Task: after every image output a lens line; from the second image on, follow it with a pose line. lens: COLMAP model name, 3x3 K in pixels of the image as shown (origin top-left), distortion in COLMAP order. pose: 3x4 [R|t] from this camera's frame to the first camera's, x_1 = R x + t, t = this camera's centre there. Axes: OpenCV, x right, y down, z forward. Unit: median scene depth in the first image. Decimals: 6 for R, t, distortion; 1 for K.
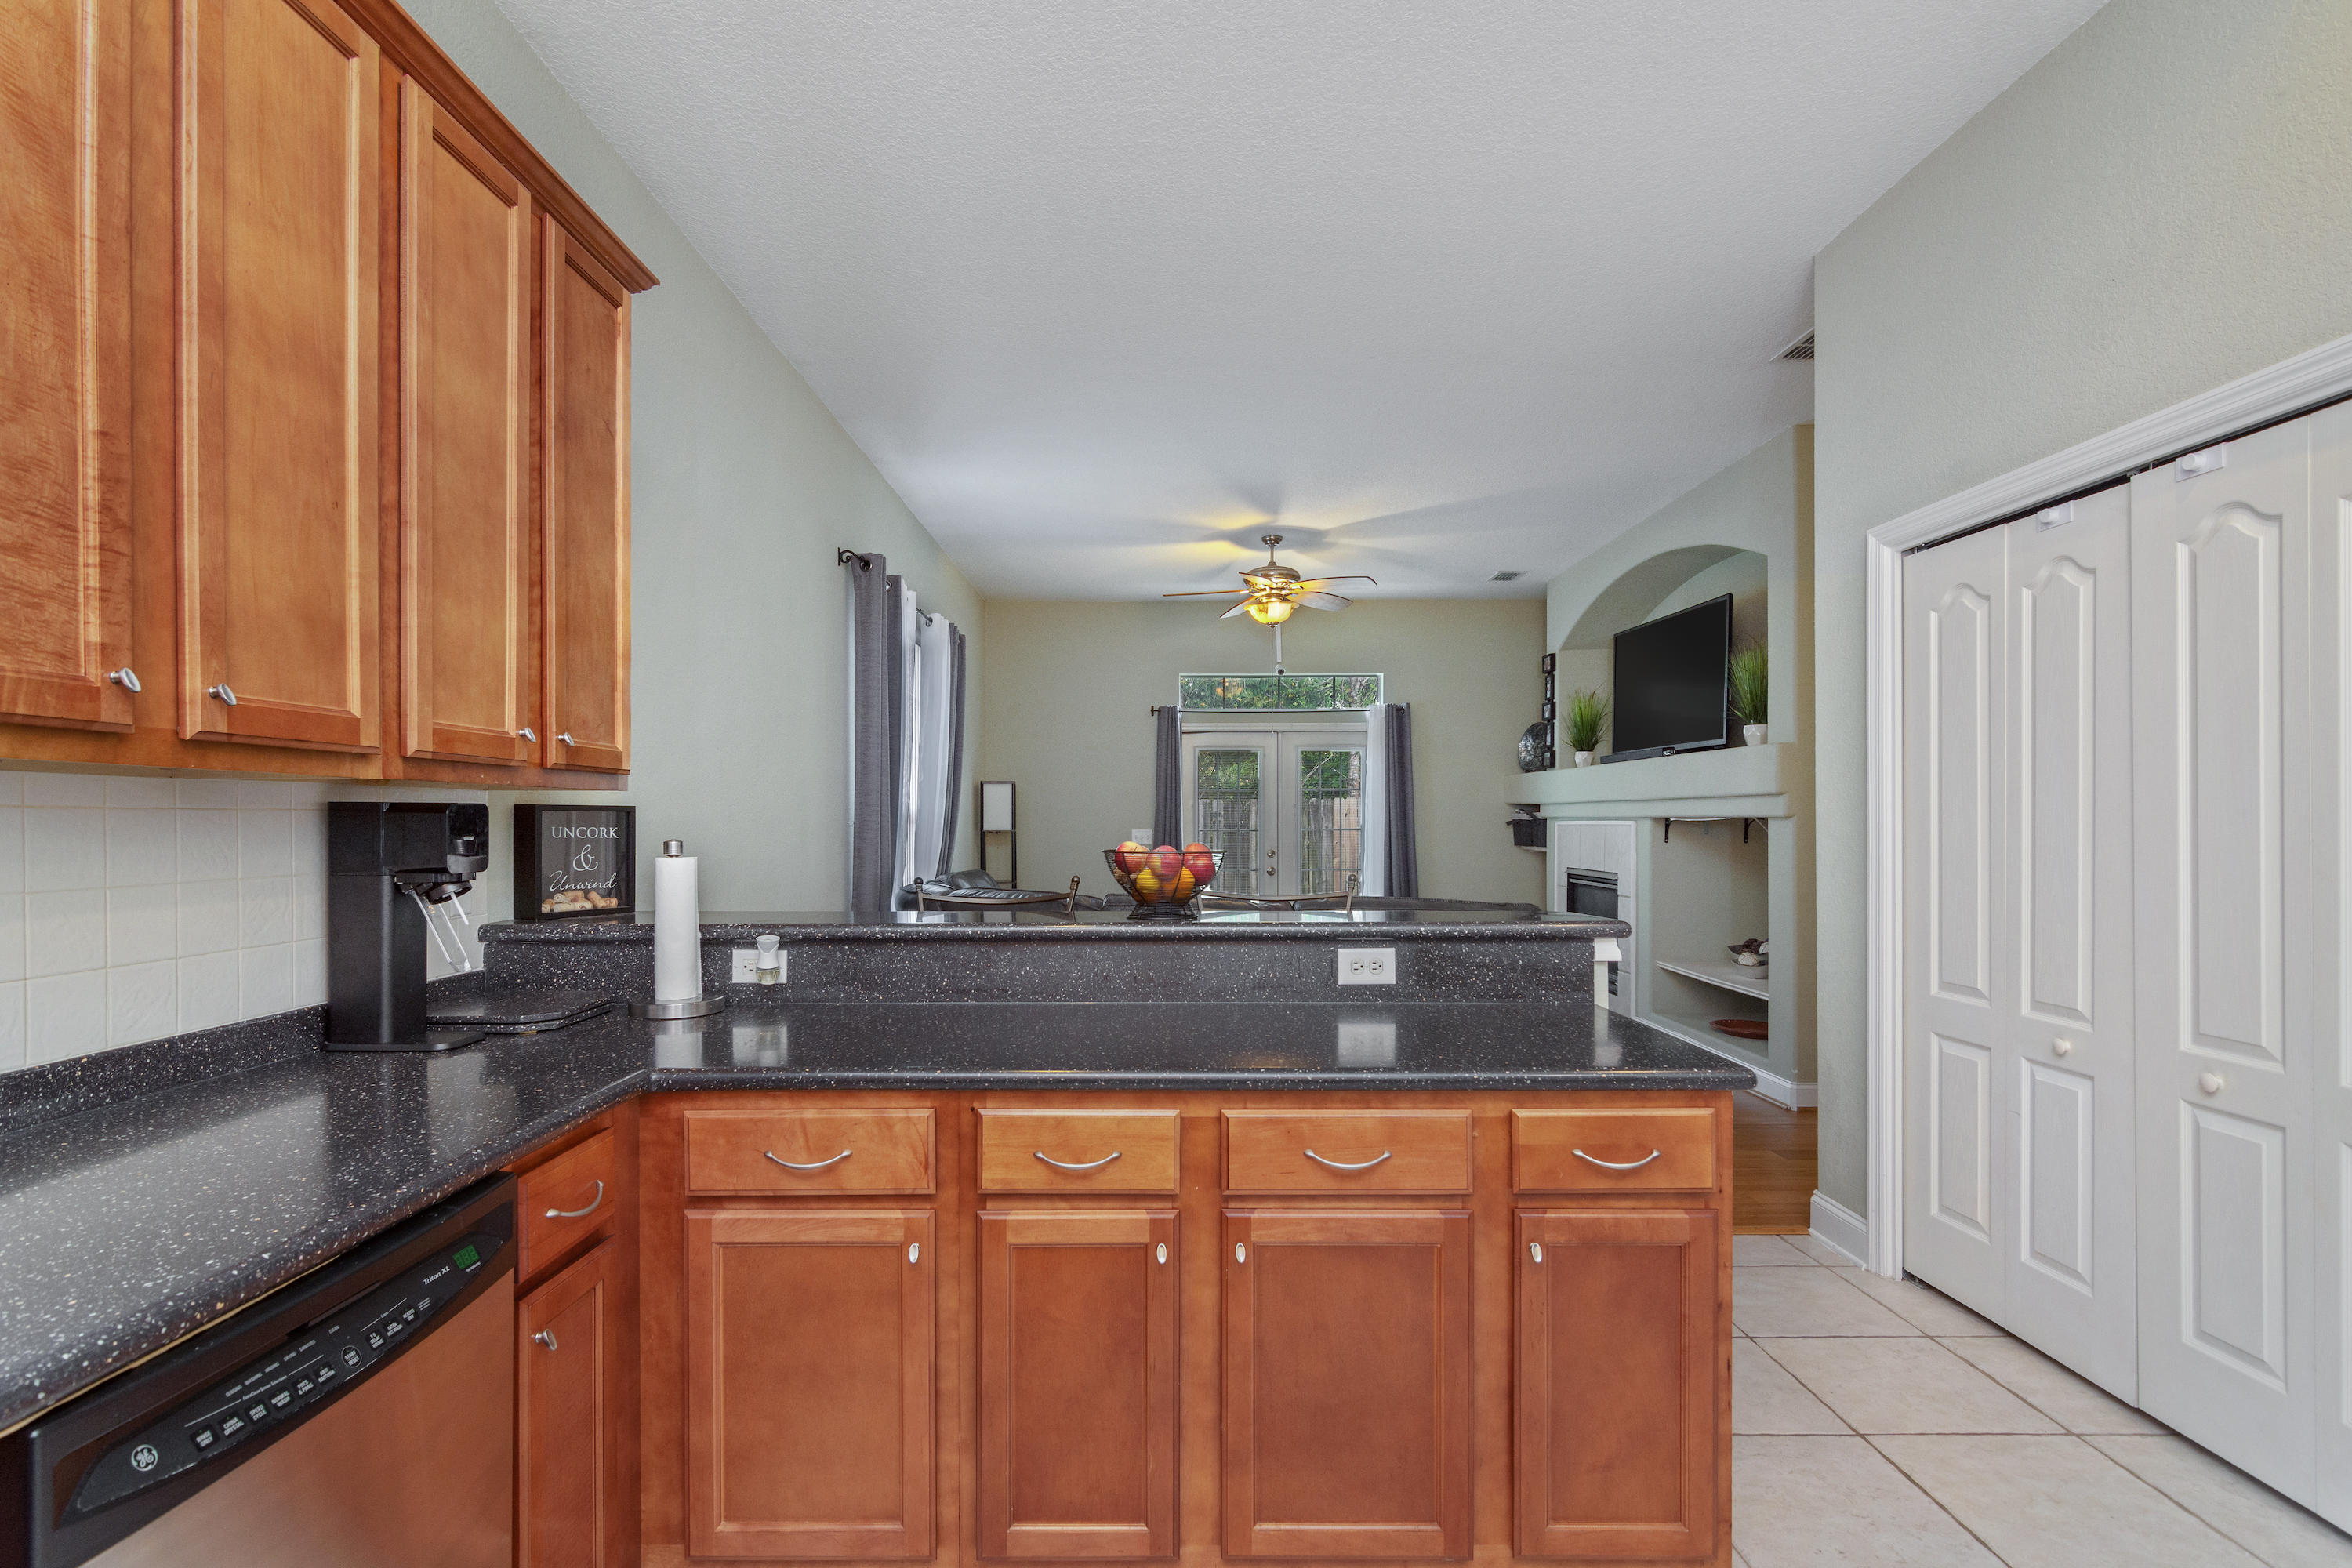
lens RADIAL K [[1129.7, 0, 1160.7], [0, 1129.7, 832.2], [0, 0, 1]] dist [-0.000022, 0.000183]
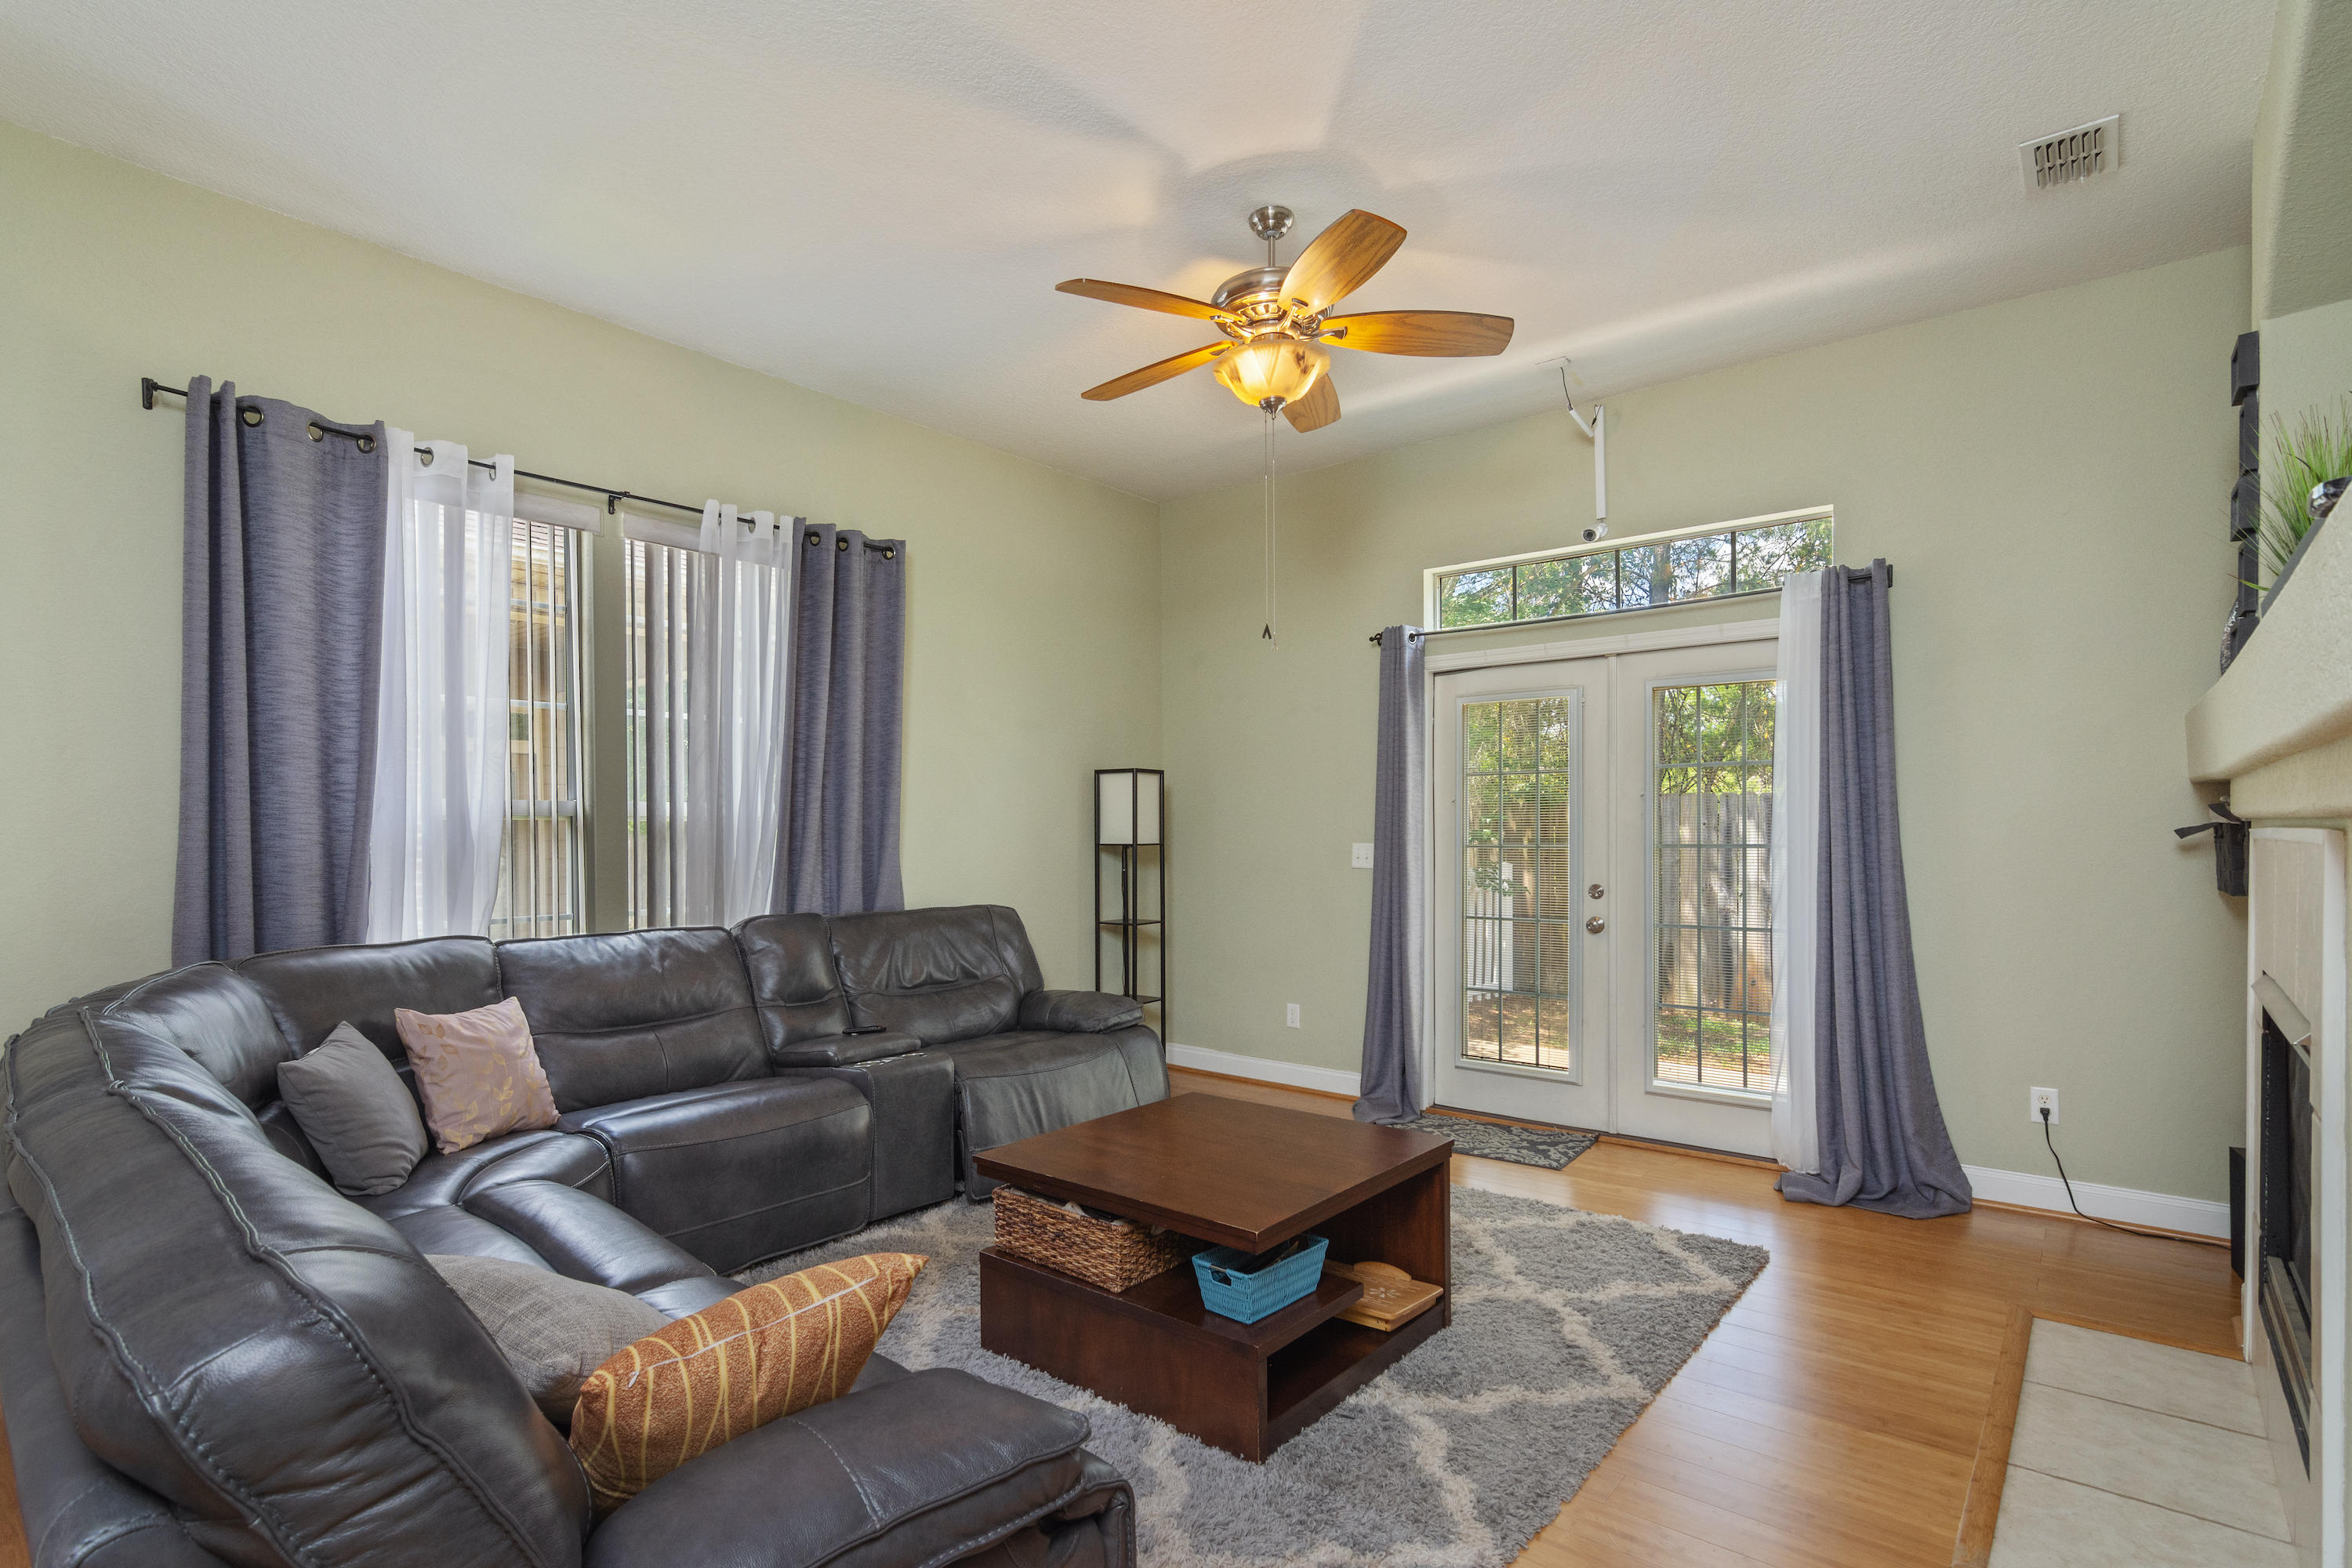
lens RADIAL K [[1129.7, 0, 1160.7], [0, 1129.7, 832.2], [0, 0, 1]] dist [-0.000022, 0.000183]
pose [[0.779162, -0.001412, -0.626821, 1.050040], [-0.002050, 0.999986, -0.004801, -0.021121], [0.626819, 0.005026, 0.779148, 1.828134]]
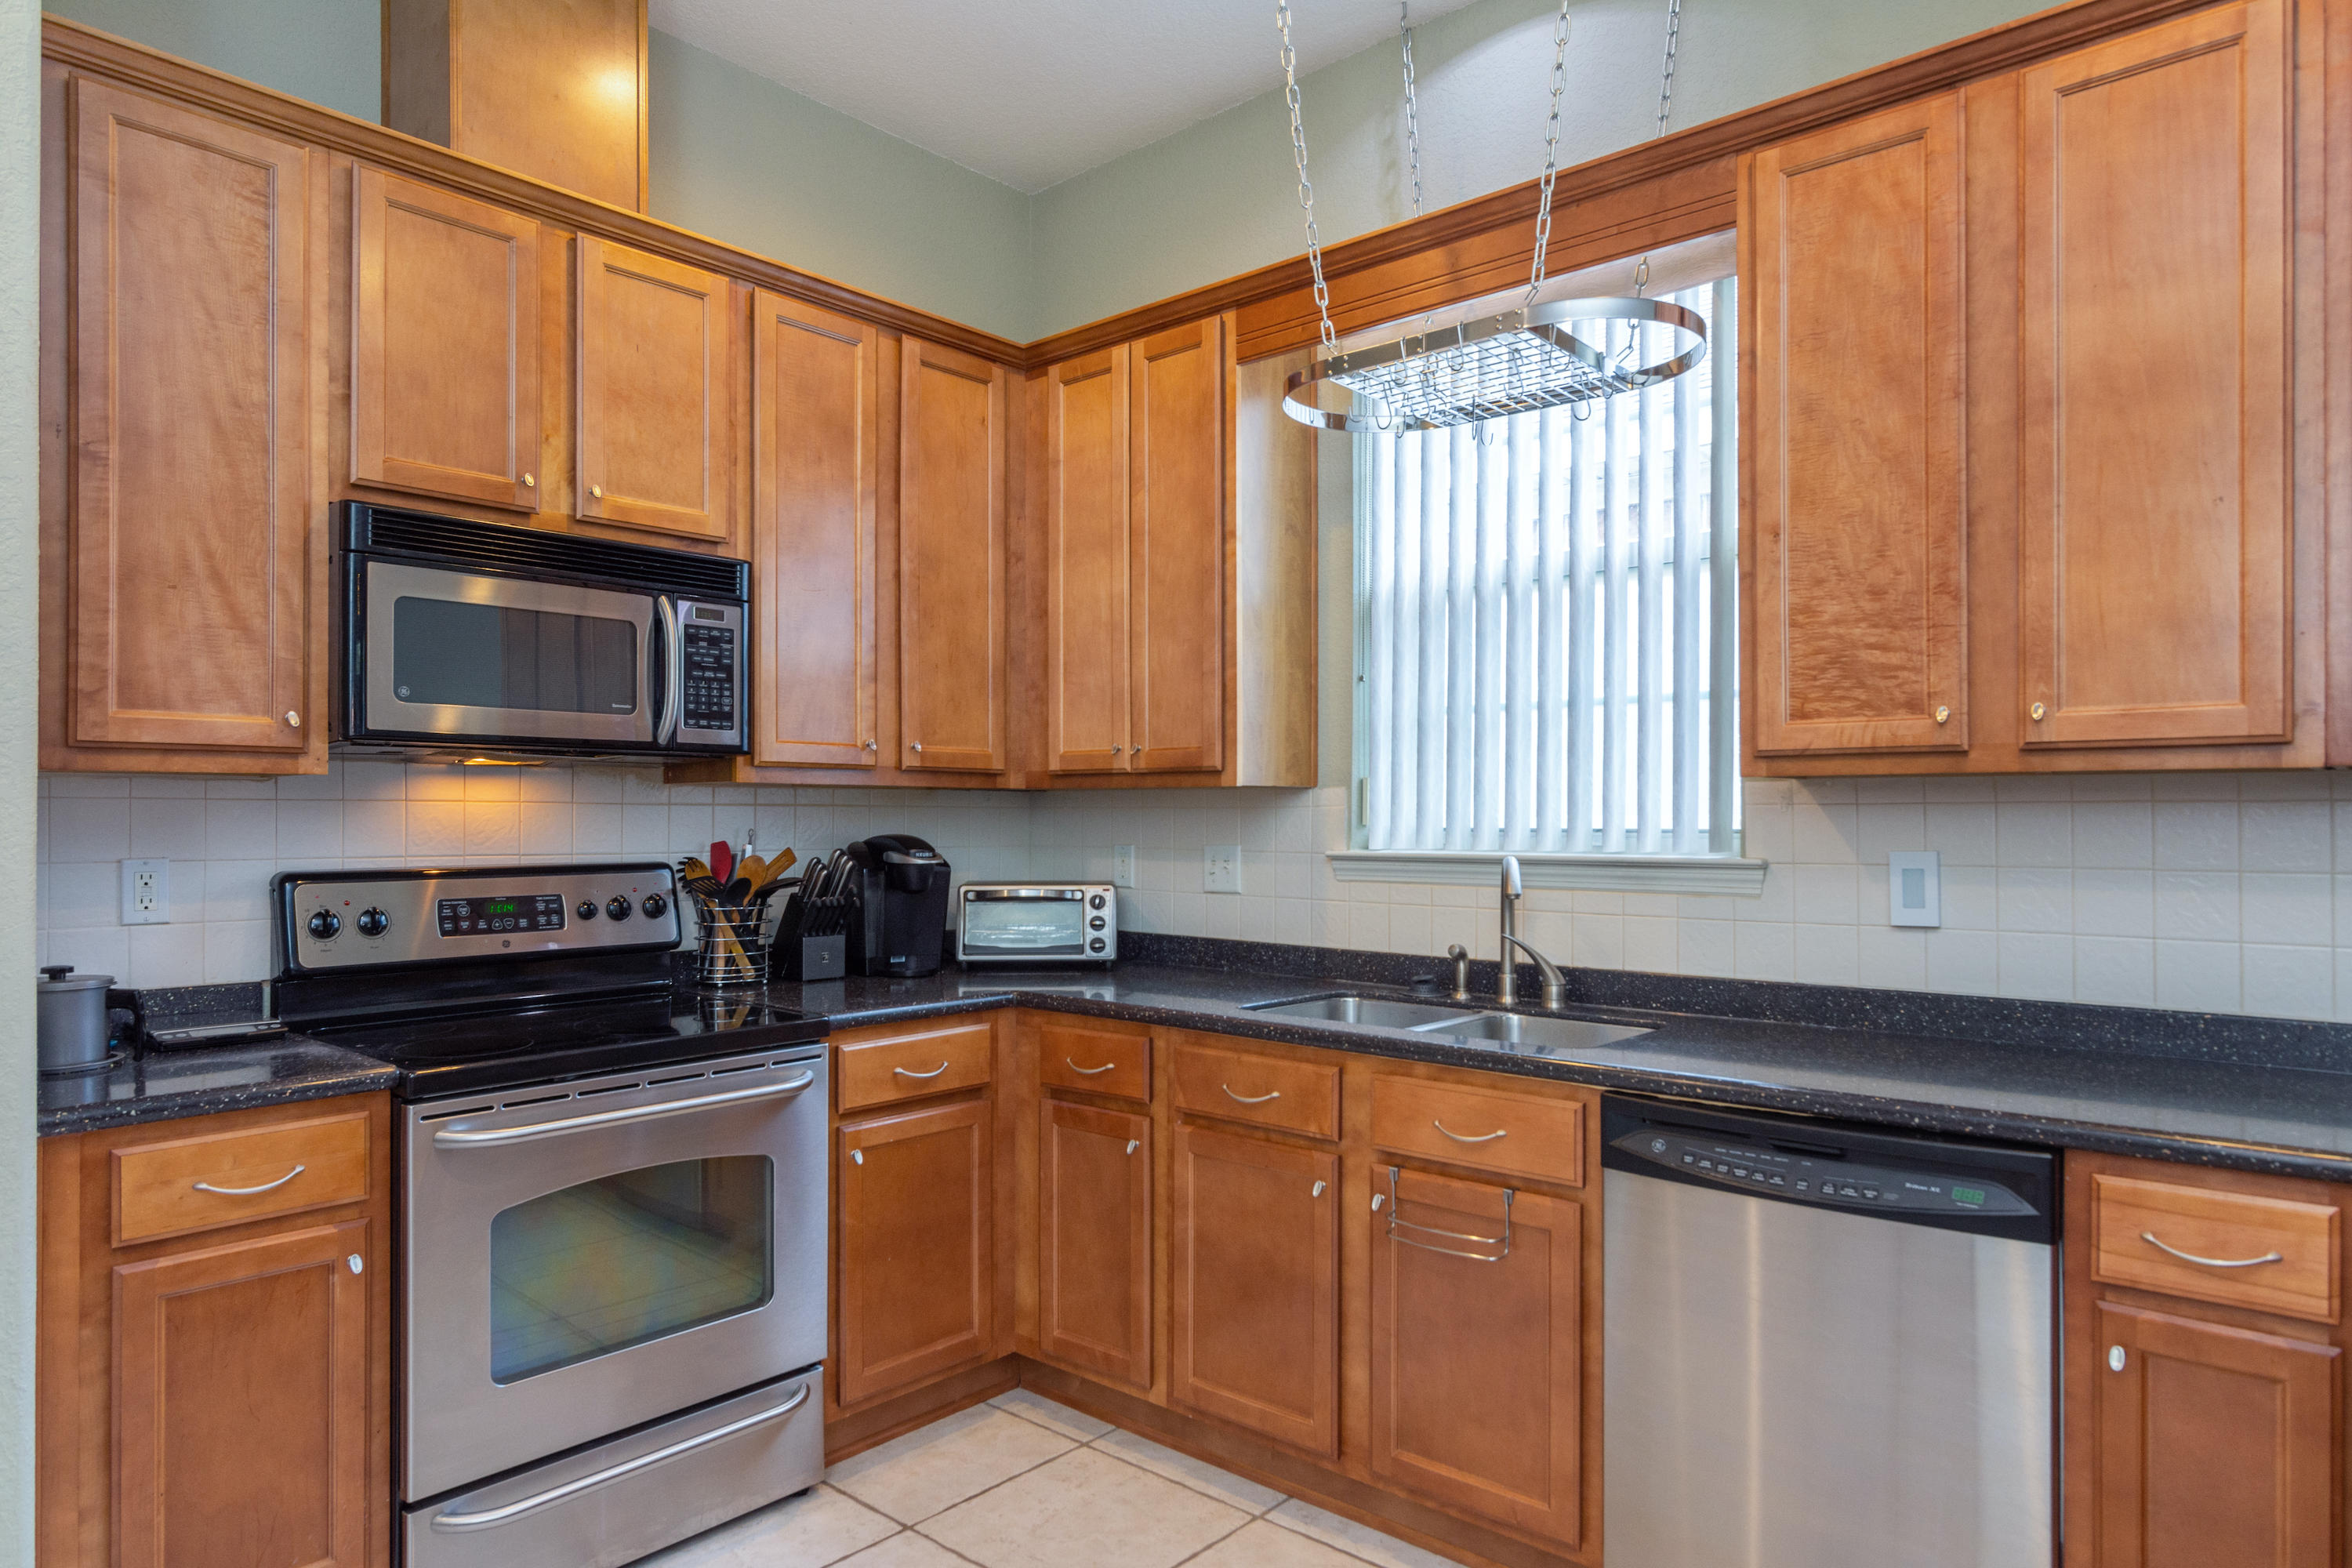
lens RADIAL K [[1397.4, 0, 1167.8], [0, 1397.4, 810.4], [0, 0, 1]] dist [0.001187, 0.001984]
pose [[-0.656305, 0.000716, -0.754495, 0.538374], [-0.005808, 0.999965, 0.006001, -0.009183], [0.754473, 0.008320, -0.656278, 0.720646]]
